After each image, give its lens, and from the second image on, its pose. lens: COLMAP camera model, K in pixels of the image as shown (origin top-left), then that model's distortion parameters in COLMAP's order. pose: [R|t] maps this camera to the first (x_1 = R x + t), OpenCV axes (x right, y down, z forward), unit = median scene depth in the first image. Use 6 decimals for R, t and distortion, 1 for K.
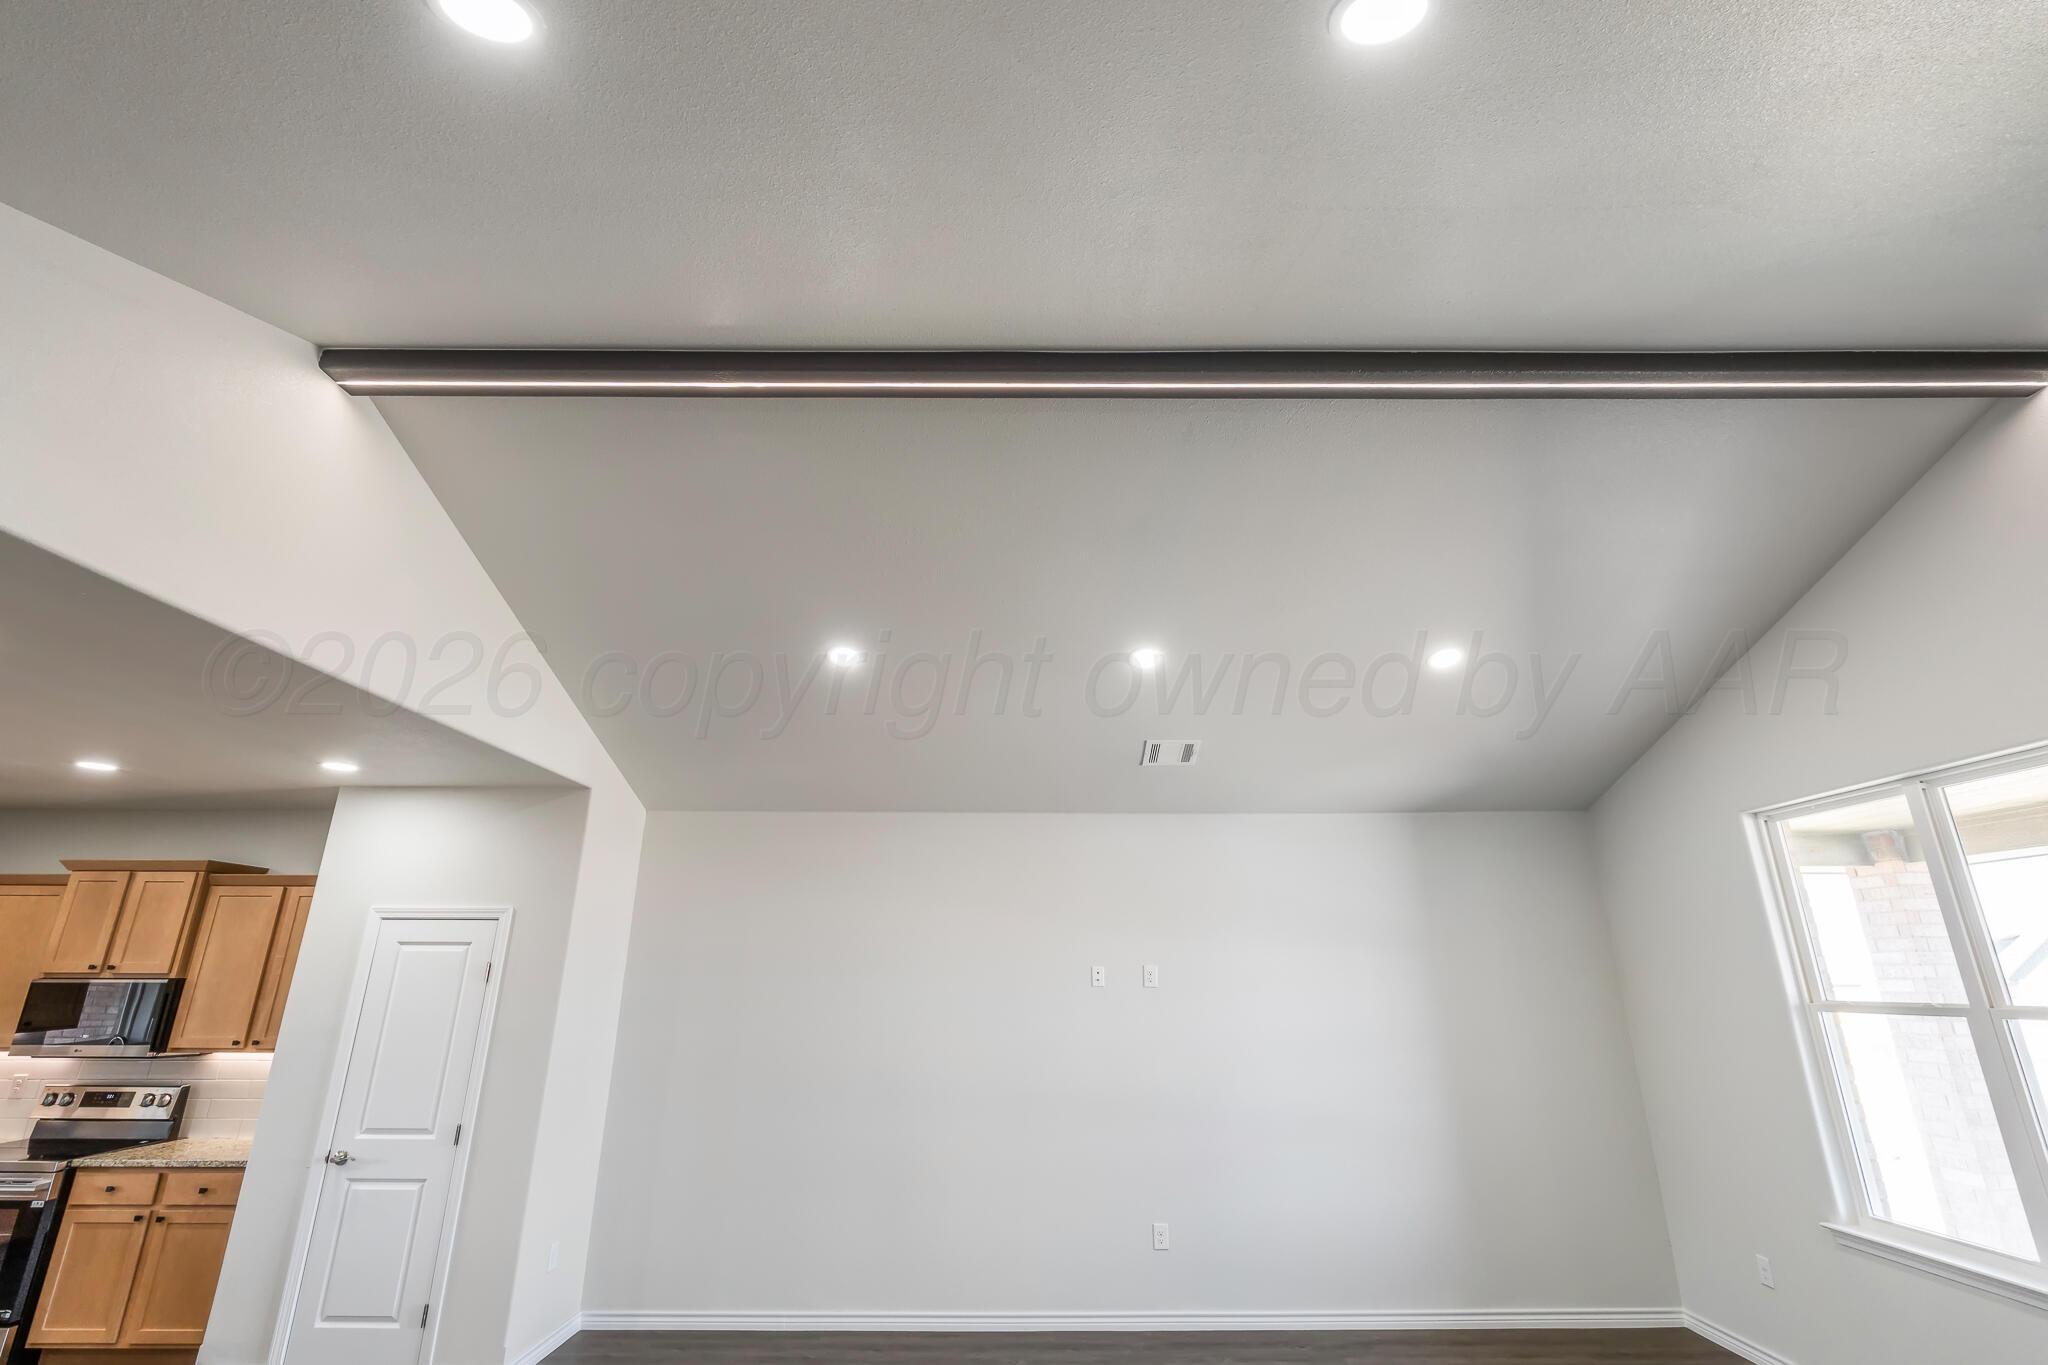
lens RADIAL K [[894.9, 0, 1026.4], [0, 894.9, 684.8], [0, 0, 1]] dist [-0.002010, -0.000127]
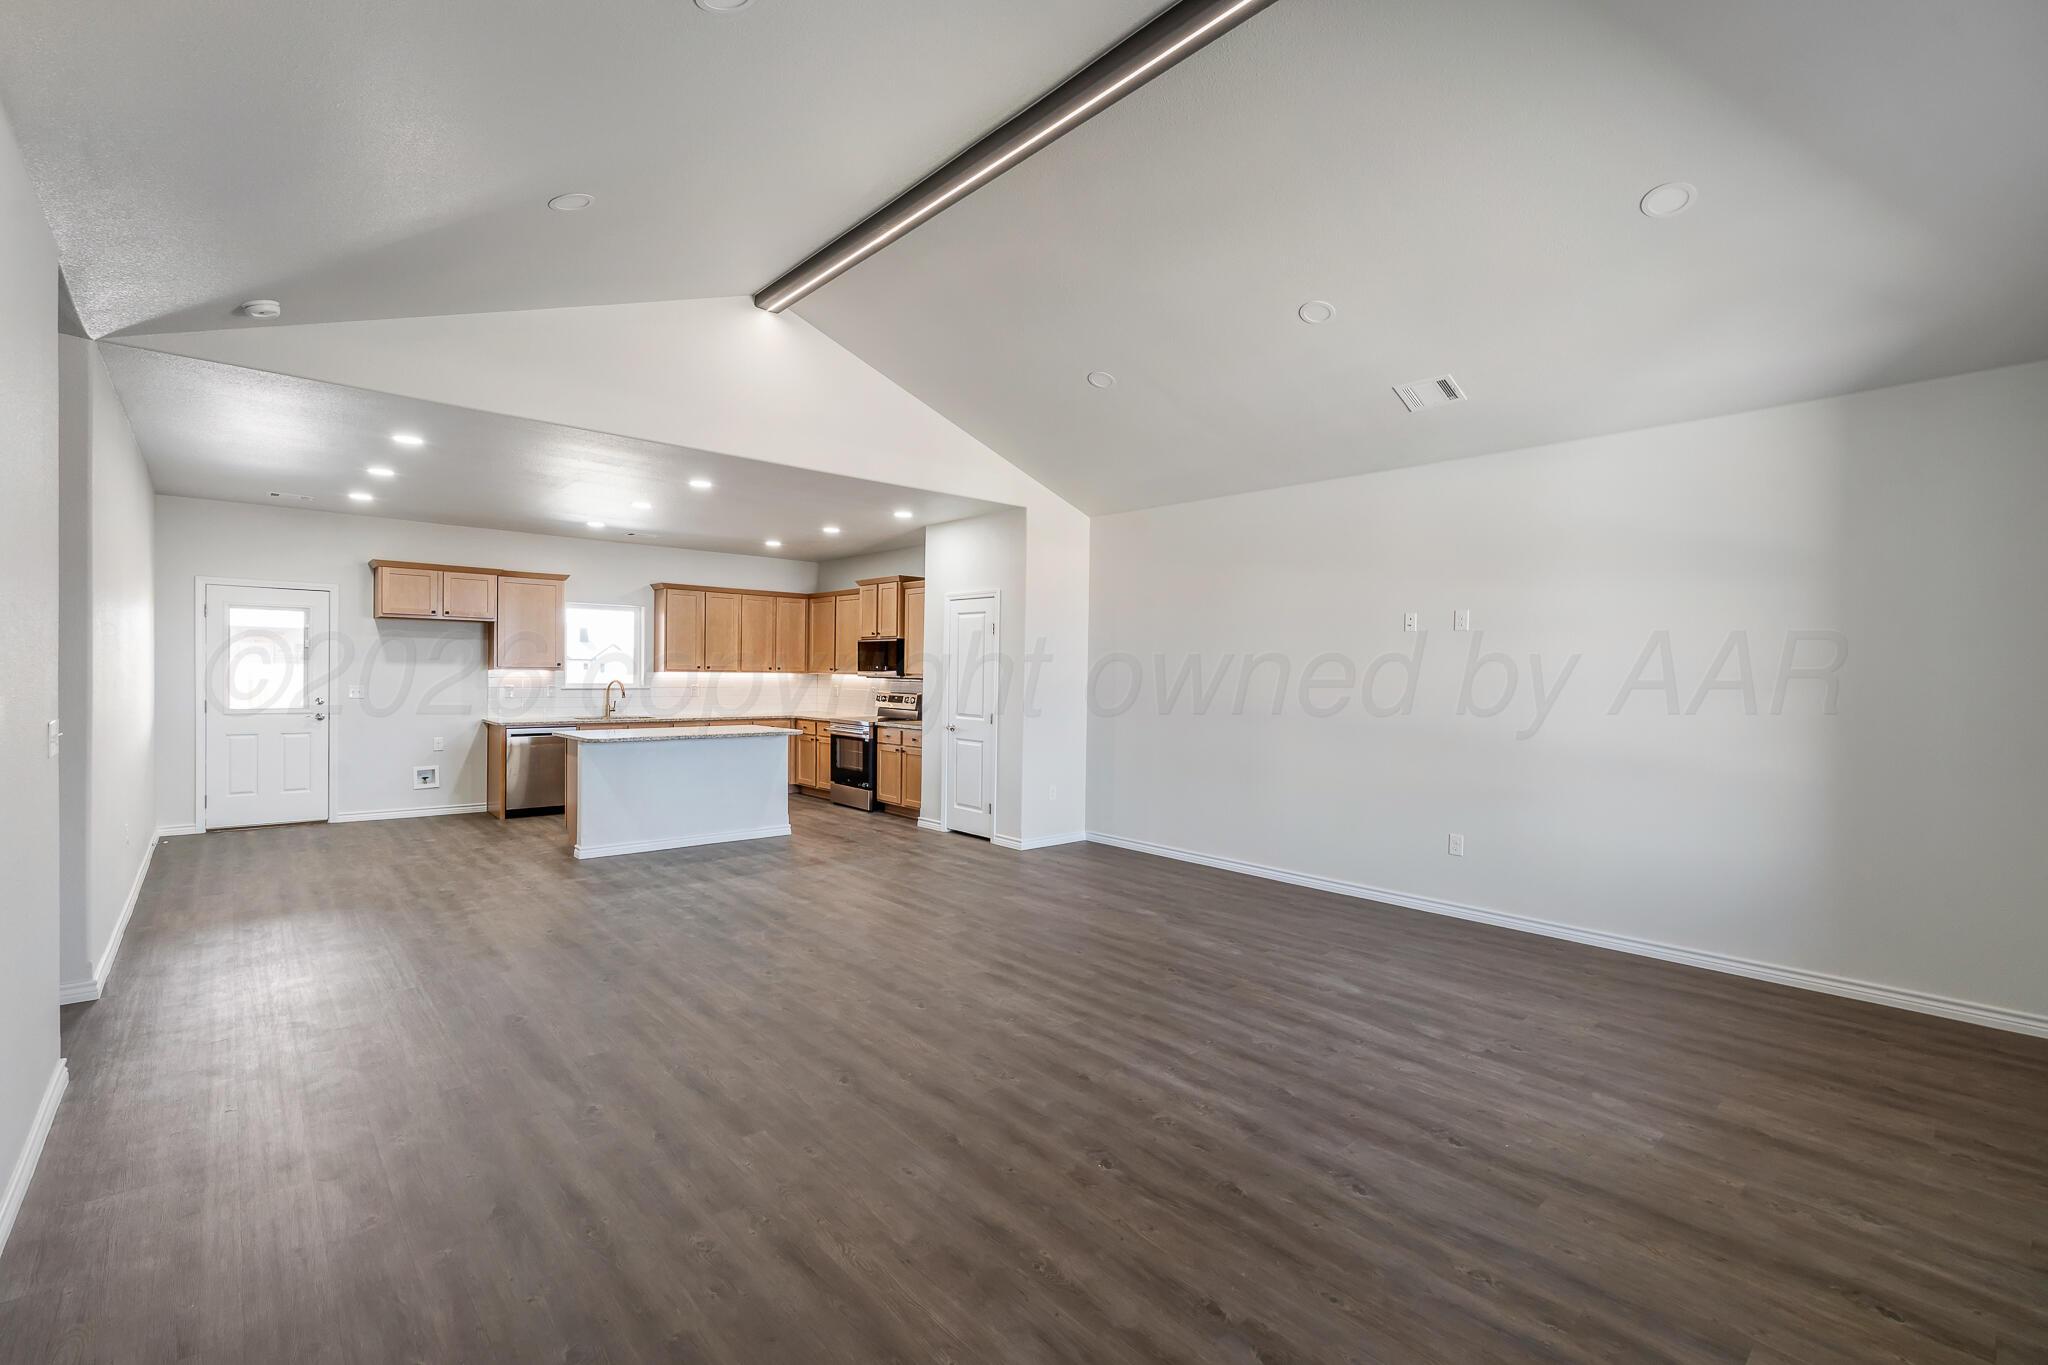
lens RADIAL K [[894.9, 0, 1021.8], [0, 894.9, 680.2], [0, 0, 1]] dist [-0.002010, -0.000127]
pose [[0.662585, 0.015253, -0.748831, 0.626225], [0.220537, 0.951496, 0.214518, 0.070208], [0.715782, -0.307281, 0.627084, -0.012494]]
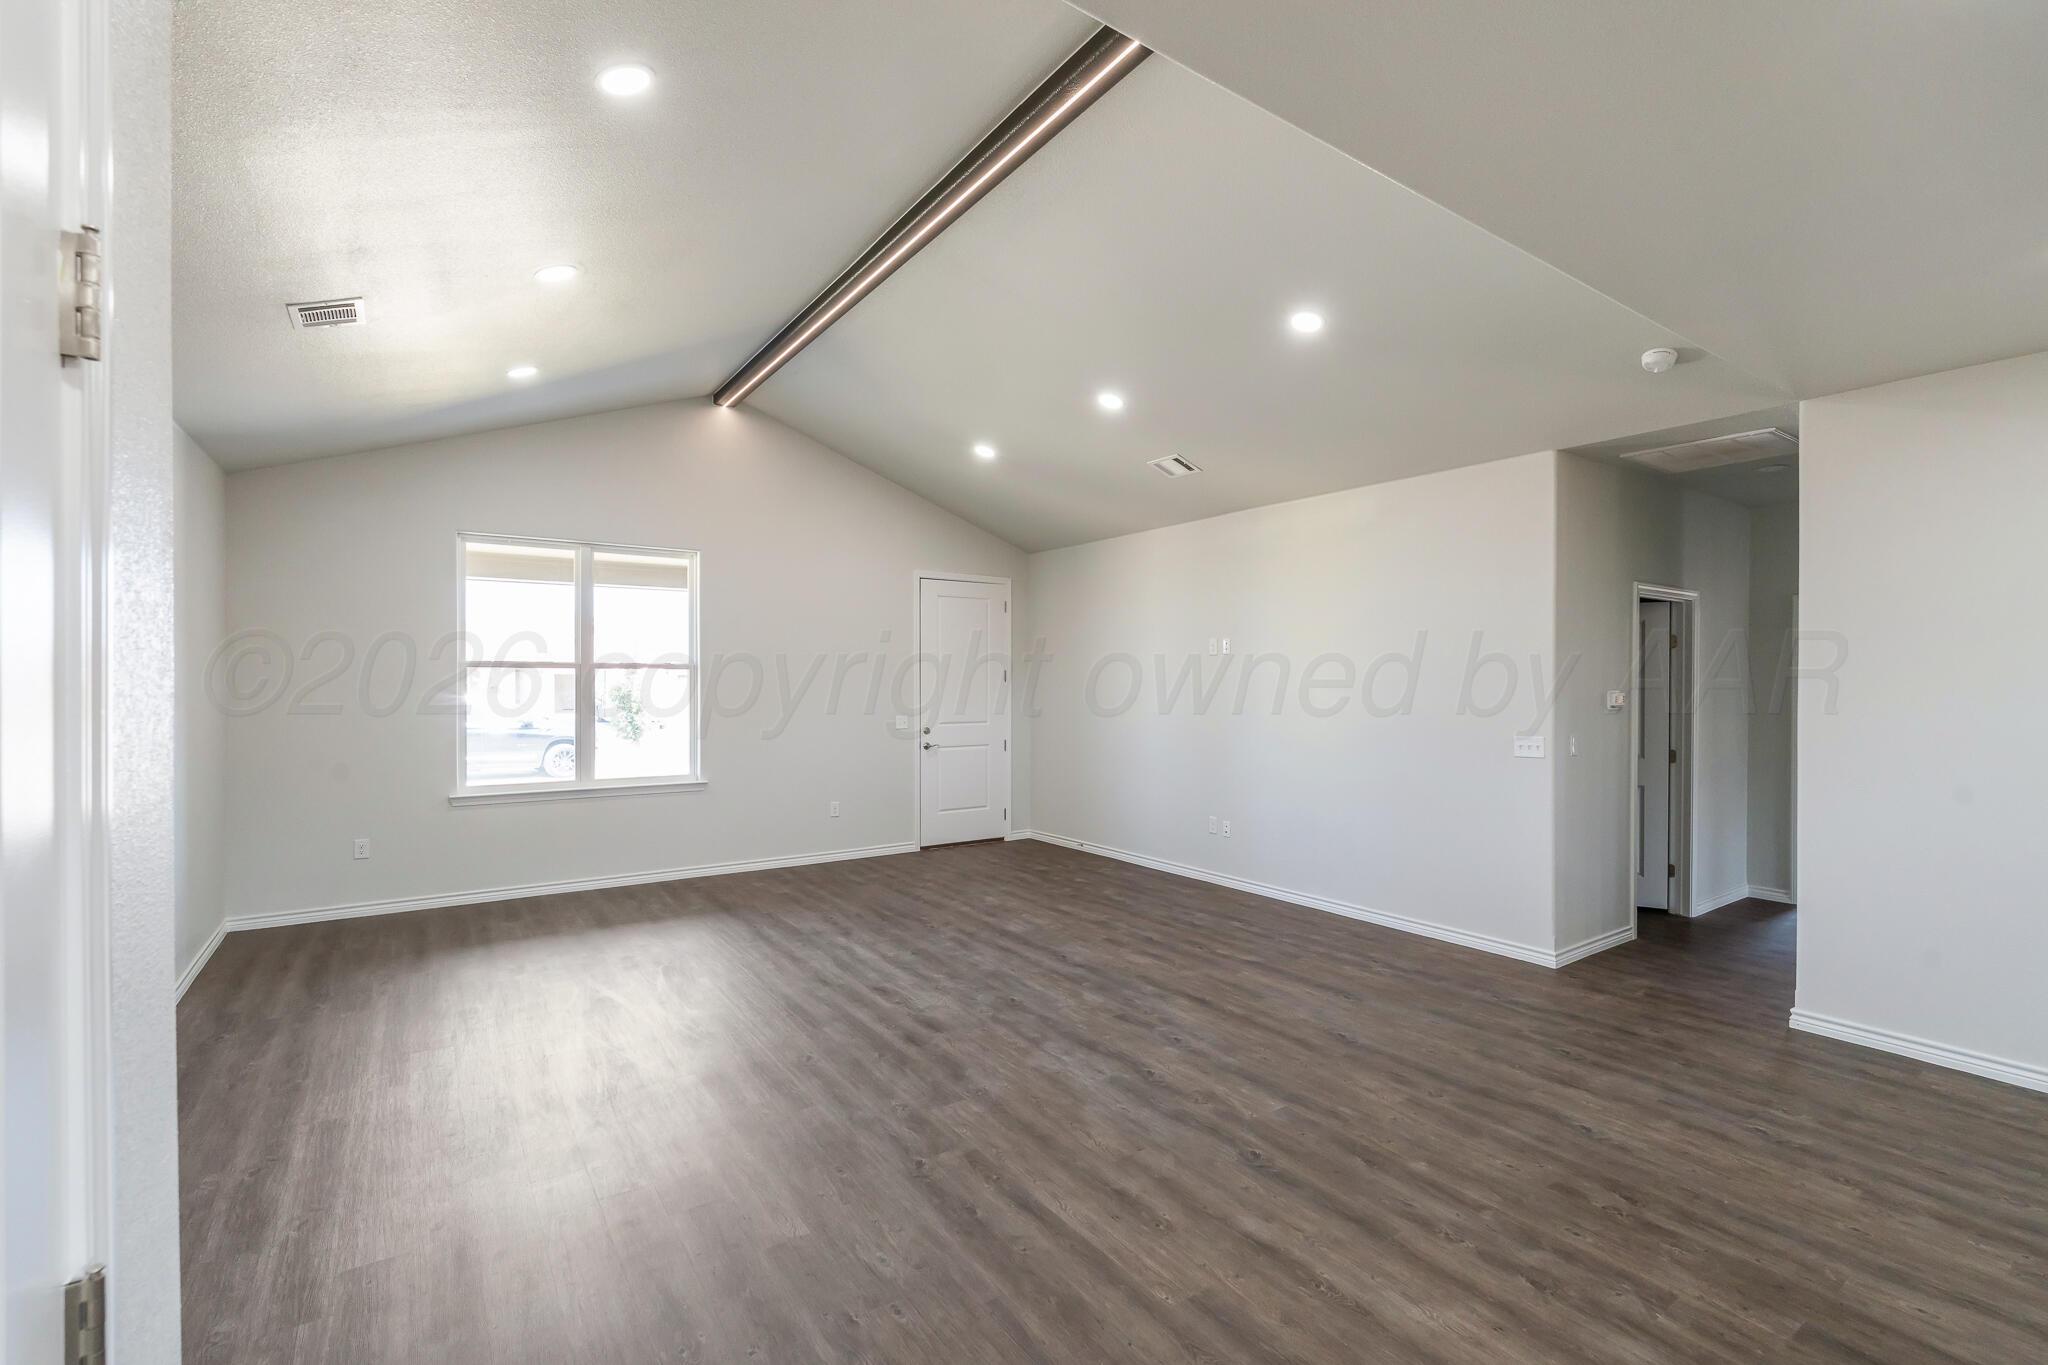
lens RADIAL K [[894.9, 0, 1025.7], [0, 894.9, 685.4], [0, 0, 1]] dist [-0.002010, -0.000127]
pose [[-0.562919, -0.002049, 0.826509, -0.801296], [-0.258531, 0.950253, -0.173724, 0.357351], [-0.785037, -0.311471, -0.535446, 0.919935]]
